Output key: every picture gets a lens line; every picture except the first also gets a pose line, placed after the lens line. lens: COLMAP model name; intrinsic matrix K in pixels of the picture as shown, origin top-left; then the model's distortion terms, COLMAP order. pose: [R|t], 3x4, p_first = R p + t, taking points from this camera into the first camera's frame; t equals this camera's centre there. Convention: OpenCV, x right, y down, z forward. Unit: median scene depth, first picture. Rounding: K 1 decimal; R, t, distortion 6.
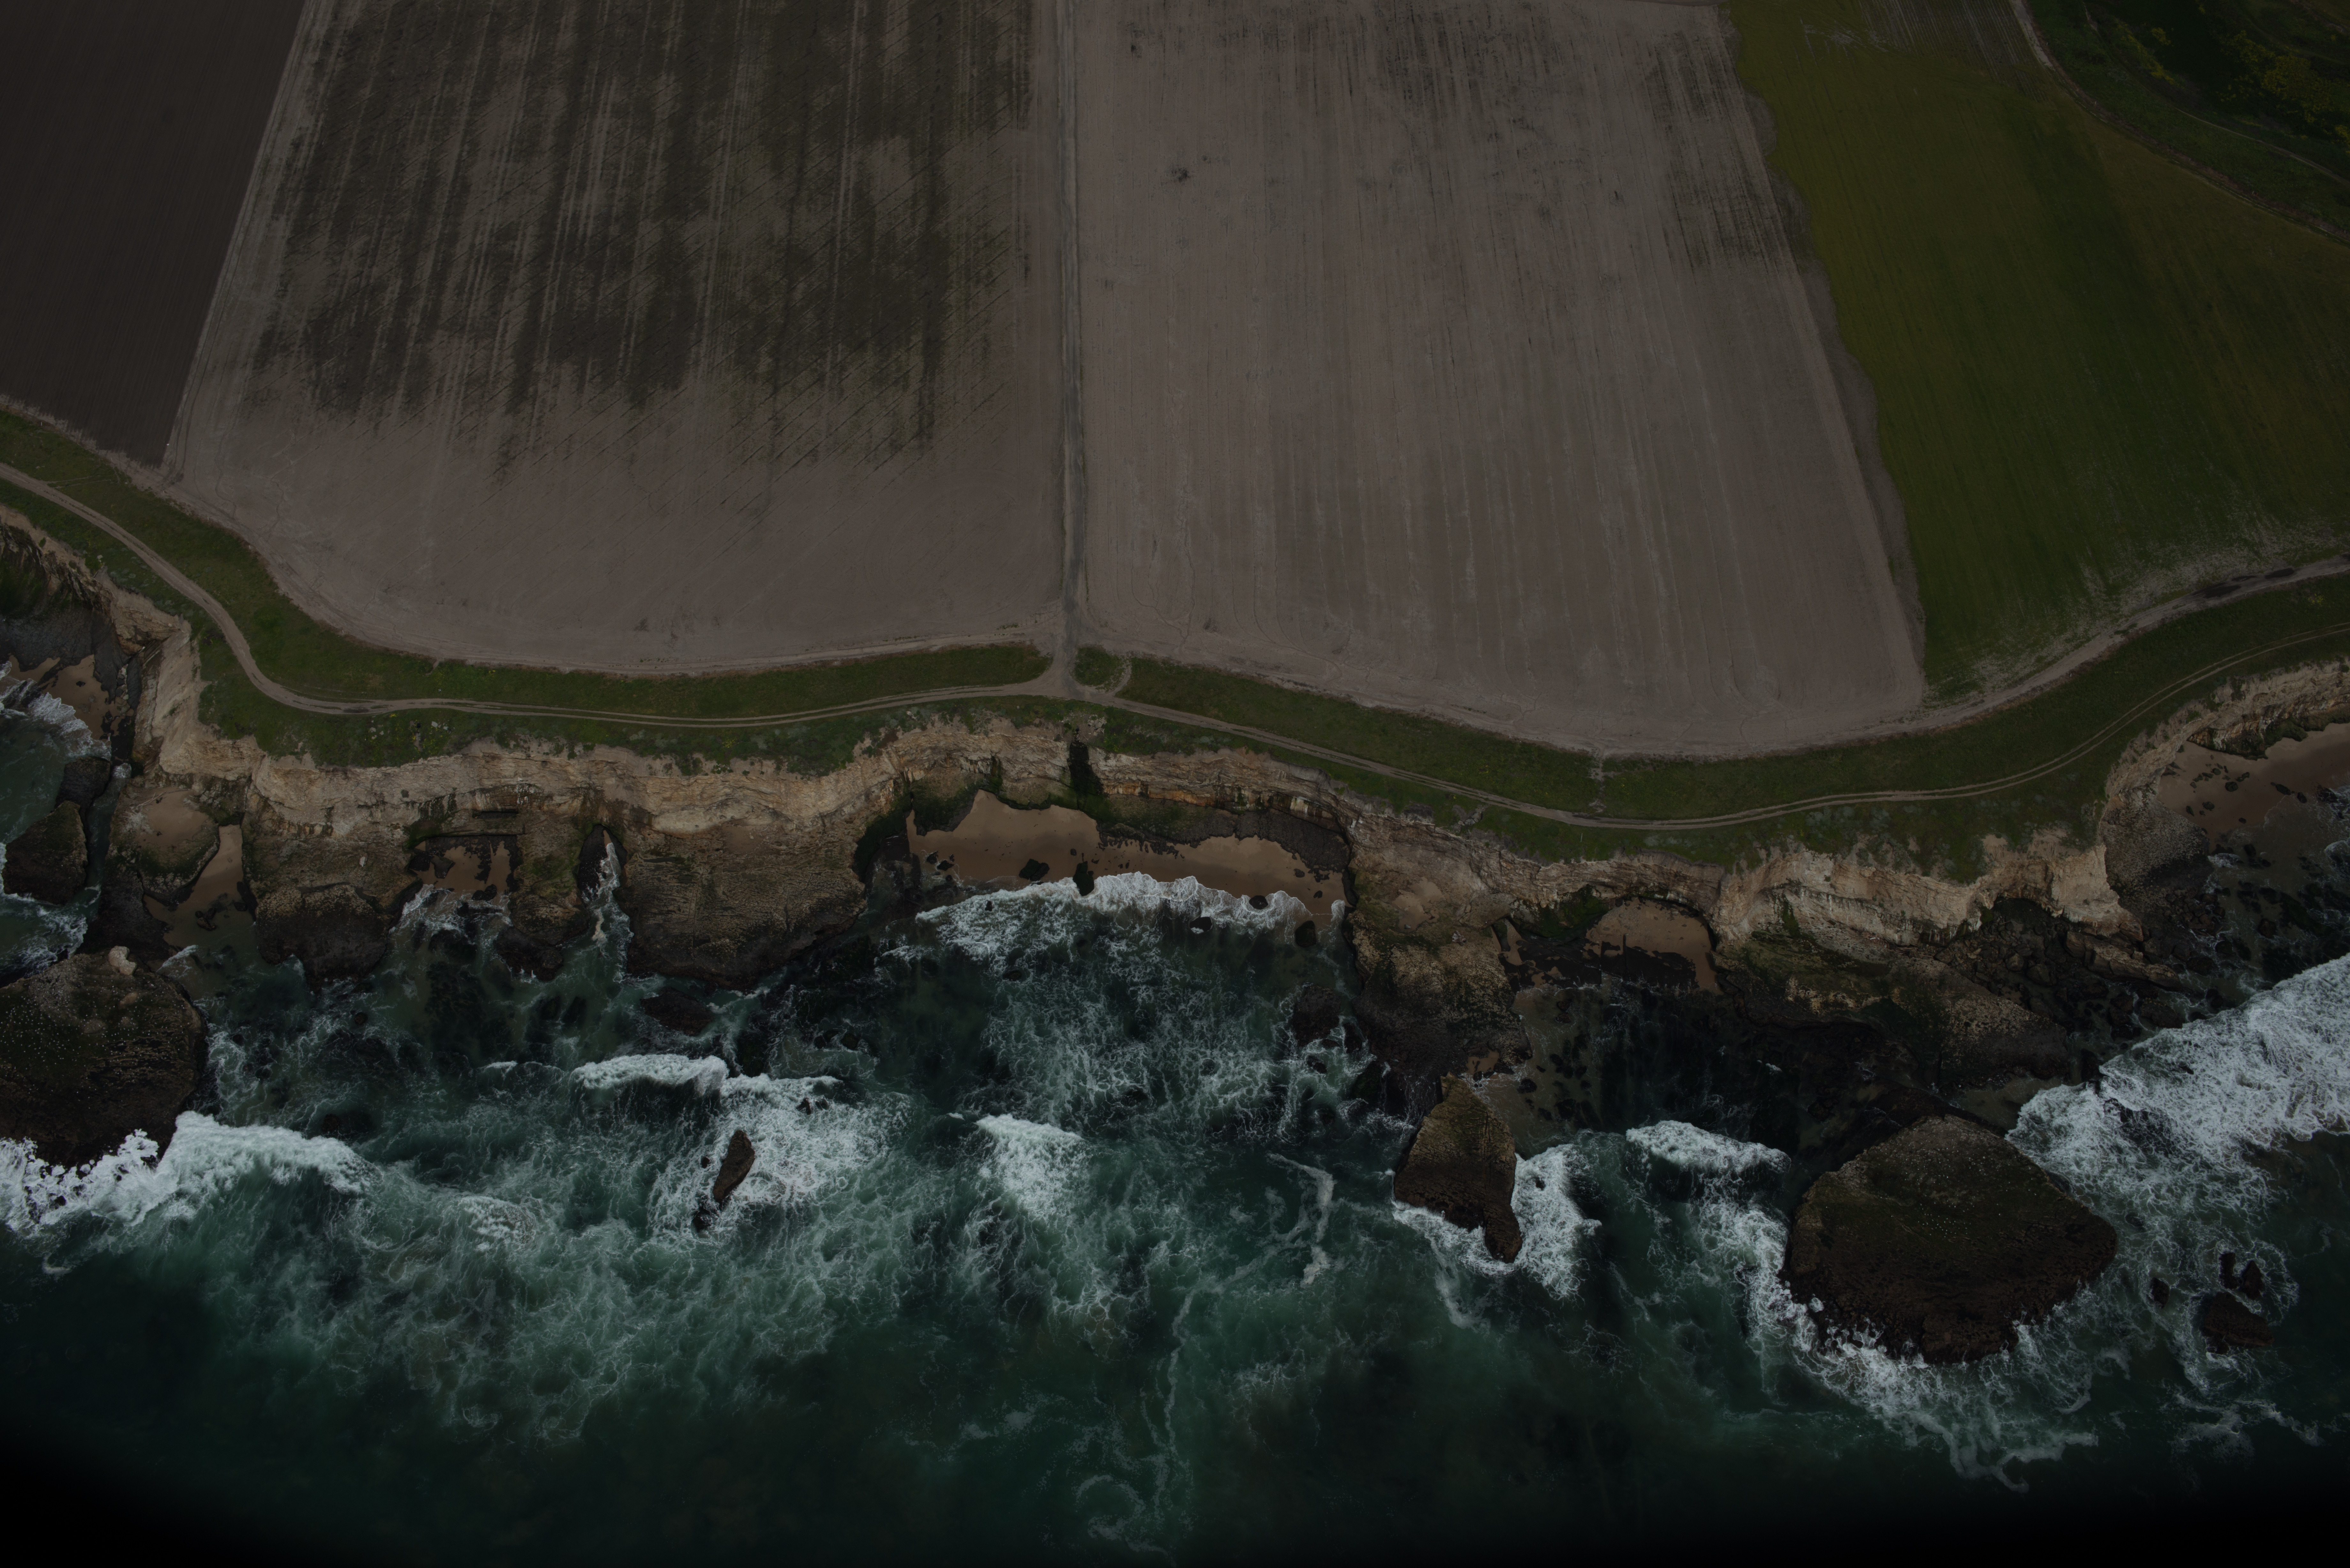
lens RADIAL K [[2747.6, 0, 1178.2], [0, 2747.6, 782.7], [0, 0, 1]] dist [-0.115421, 0.114939]
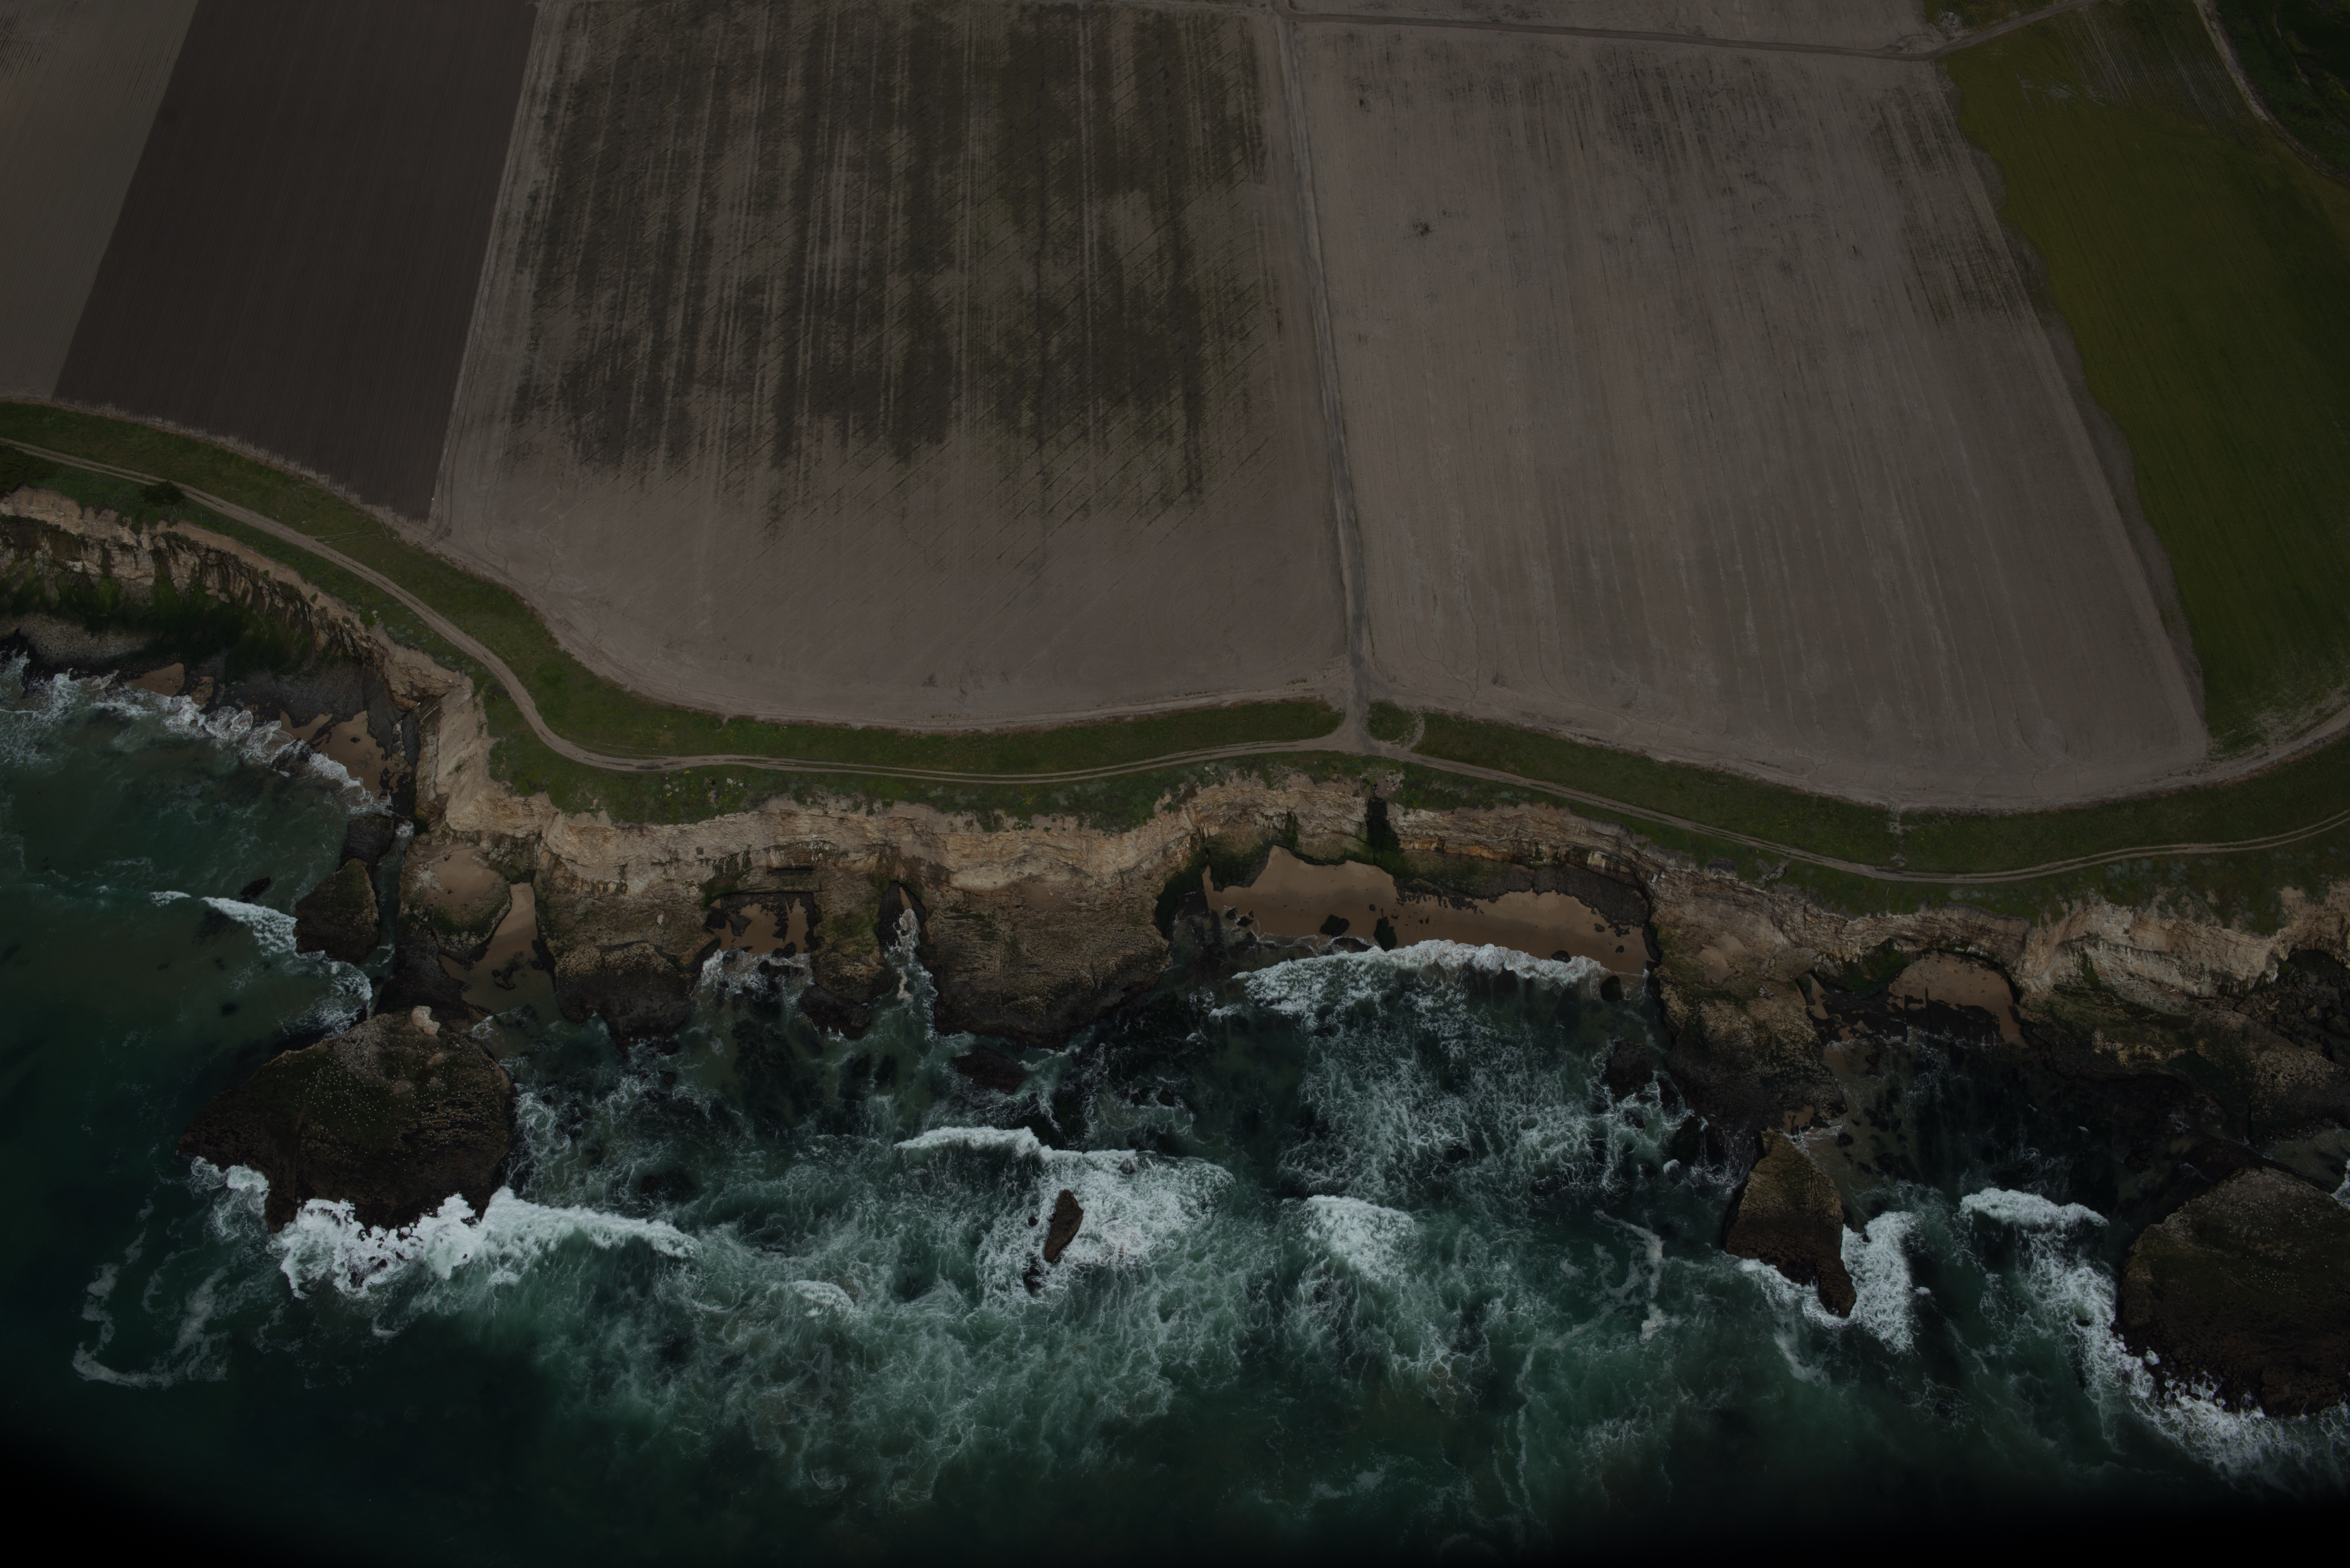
lens RADIAL K [[2747.6, 0, 1178.2], [0, 2747.6, 782.7], [0, 0, 1]] dist [-0.115421, 0.114939]
pose [[0.999997, -0.002616, 0.000256, -0.109386], [0.002620, 0.999876, -0.015500, -0.004883], [-0.000215, 0.015501, 0.999880, 0.000498]]
